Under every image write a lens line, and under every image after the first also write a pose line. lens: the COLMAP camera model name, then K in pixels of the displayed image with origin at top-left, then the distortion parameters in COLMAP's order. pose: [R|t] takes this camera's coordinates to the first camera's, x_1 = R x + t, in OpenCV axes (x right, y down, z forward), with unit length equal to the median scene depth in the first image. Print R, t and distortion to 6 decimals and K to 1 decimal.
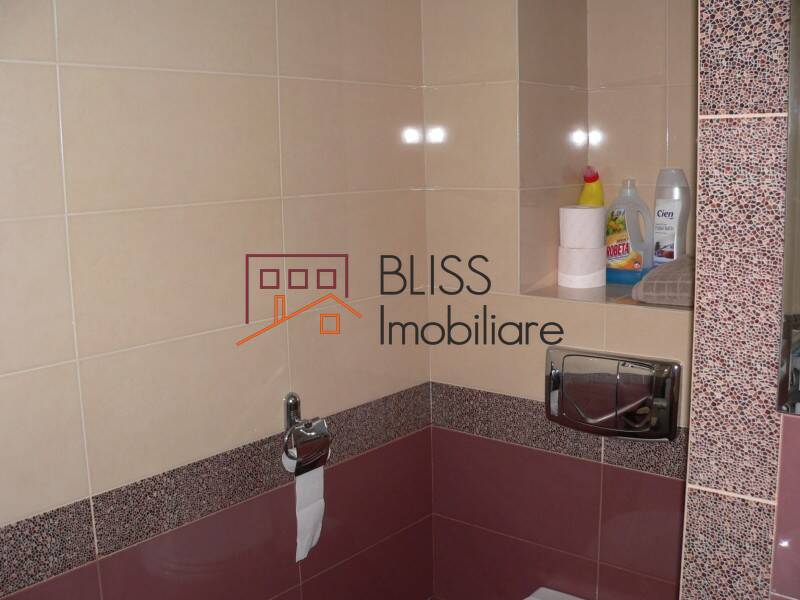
lens RADIAL K [[851.6, 0, 418.5], [0, 851.6, 287.5], [0, 0, 1]] dist [-0.108750, 0.000000]
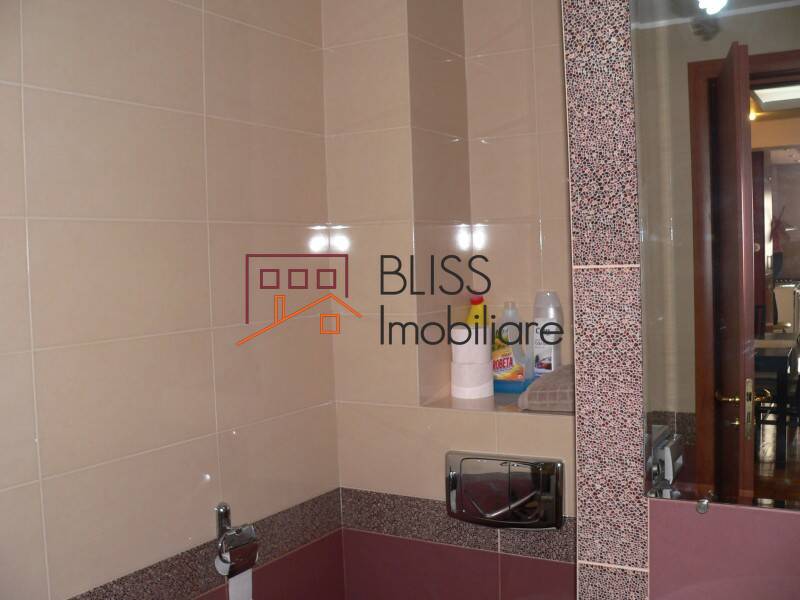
lens RADIAL K [[851.6, 0, 399.8], [0, 851.6, 301.2], [0, 0, 1]] dist [-0.108750, 0.000000]
pose [[0.991346, -0.019353, 0.129838, -0.065237], [0.032944, 0.994098, -0.103366, -0.018179], [-0.127071, 0.106749, 0.986133, -0.160857]]
